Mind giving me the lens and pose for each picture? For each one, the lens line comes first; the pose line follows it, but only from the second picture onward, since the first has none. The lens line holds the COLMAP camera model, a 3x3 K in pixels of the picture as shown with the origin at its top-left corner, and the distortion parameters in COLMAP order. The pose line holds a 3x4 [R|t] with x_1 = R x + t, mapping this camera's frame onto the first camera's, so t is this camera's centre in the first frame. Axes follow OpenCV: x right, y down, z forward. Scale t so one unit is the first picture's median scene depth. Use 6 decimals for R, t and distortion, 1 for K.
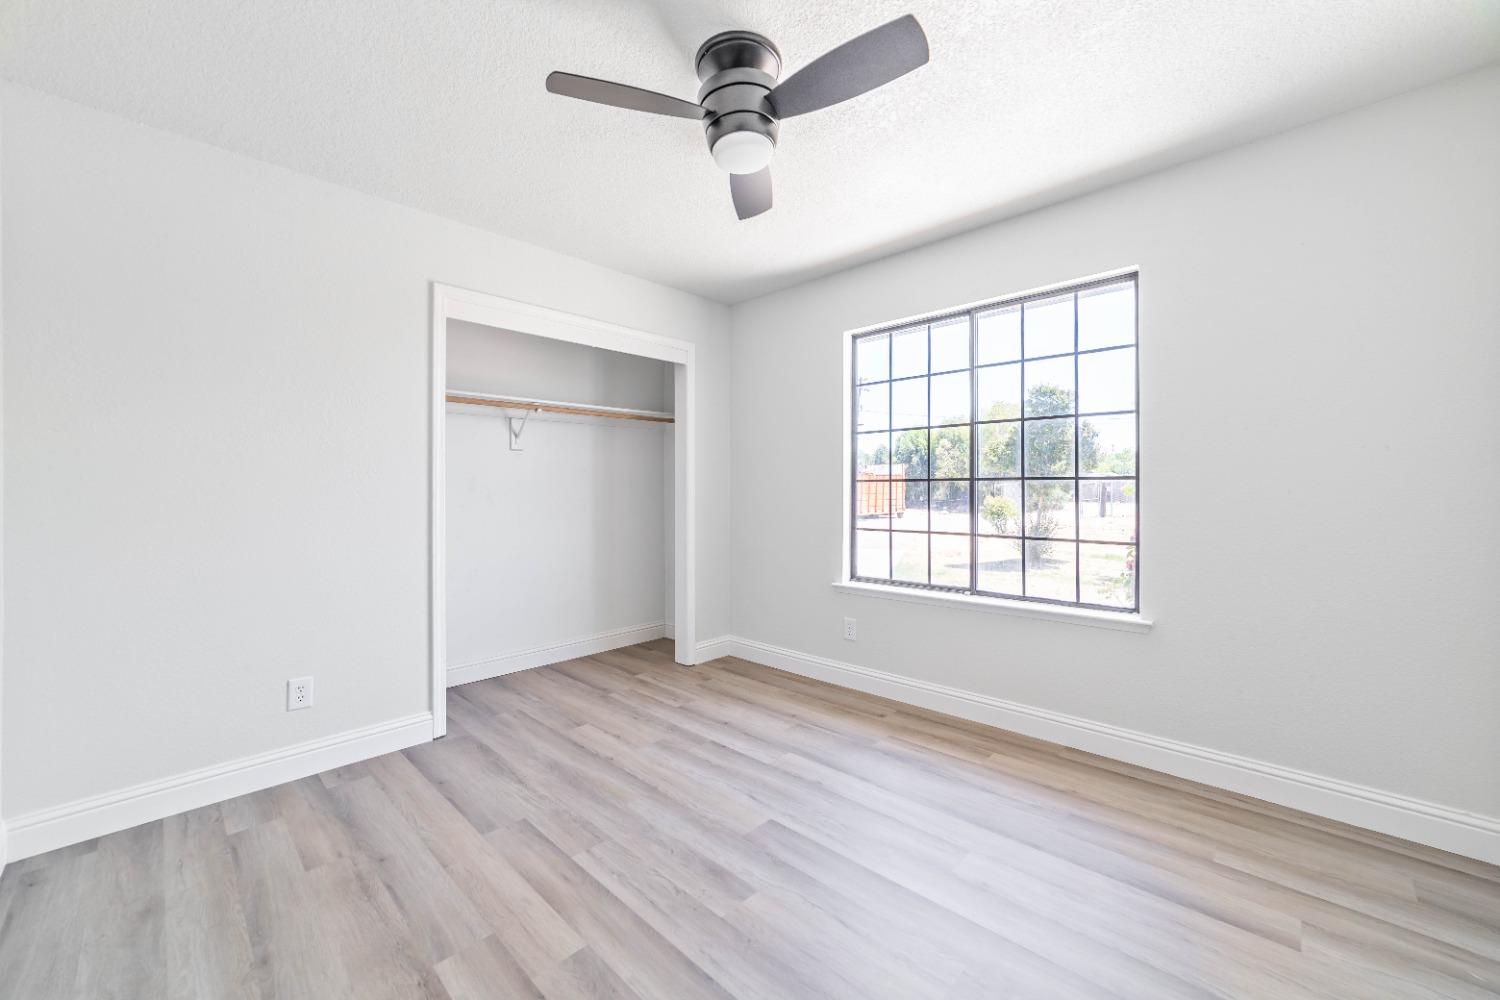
lens RADIAL K [[599.8, 0, 726.5], [0, 599.8, 494.2], [0, 0, 1]] dist [0.000580, 0.000168]
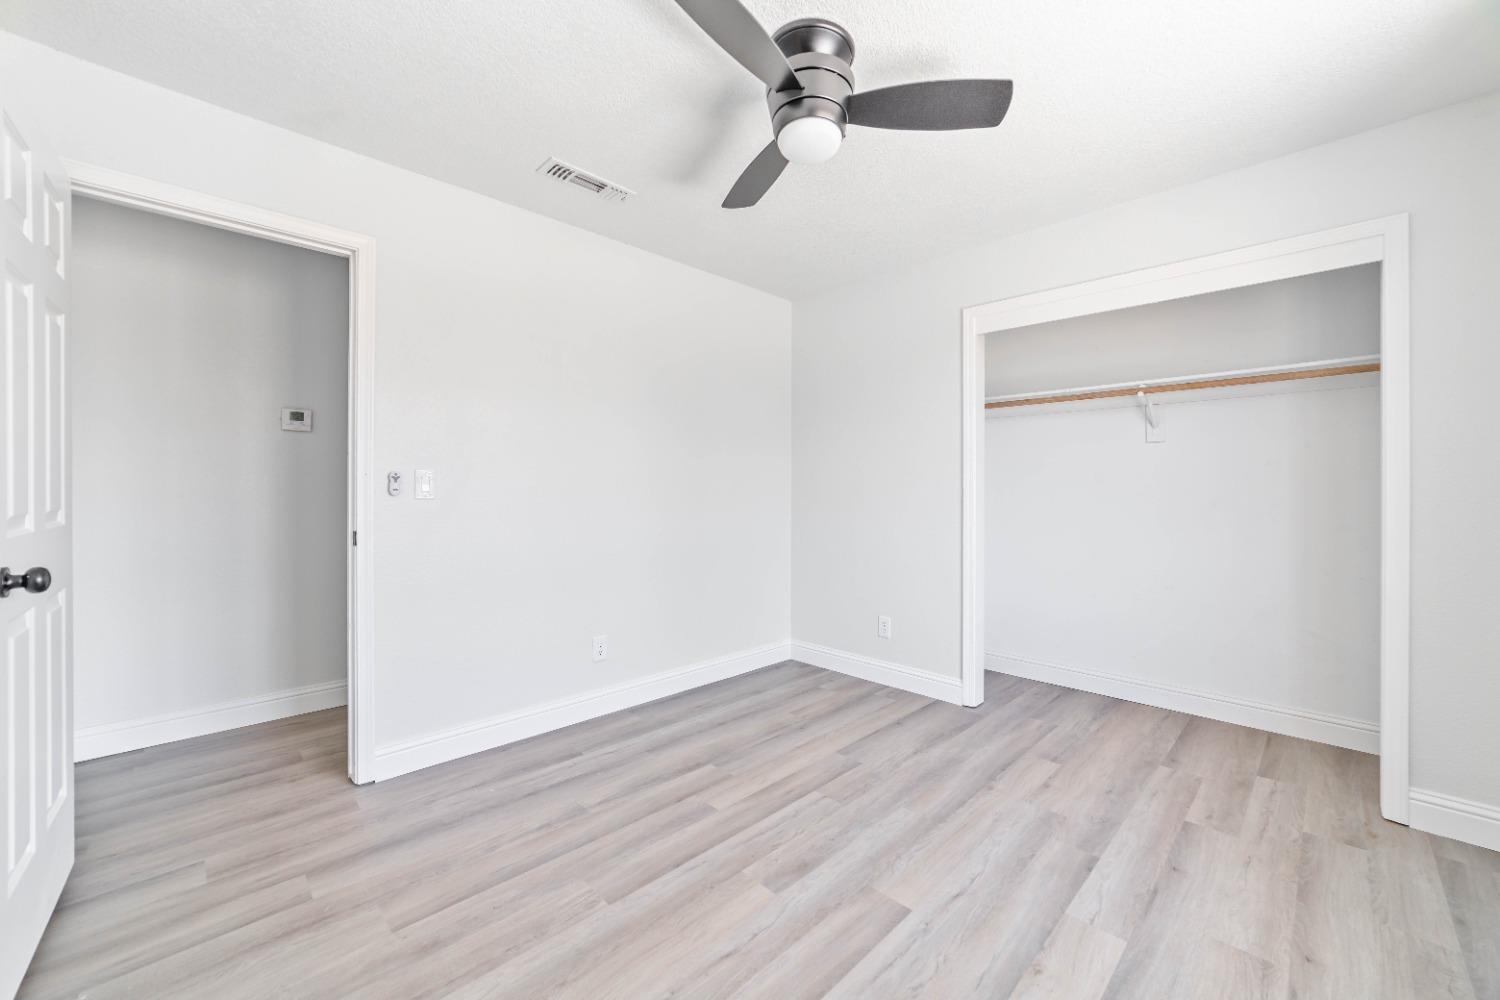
lens RADIAL K [[579.2, 0, 750.7], [0, 579.2, 493.4], [0, 0, 1]] dist [-0.020562, 0.005695]
pose [[-0.009206, 0.010737, -0.999900, 0.607035], [-0.010332, 0.999888, 0.010832, -0.006657], [0.999904, 0.010430, -0.009094, 0.585979]]
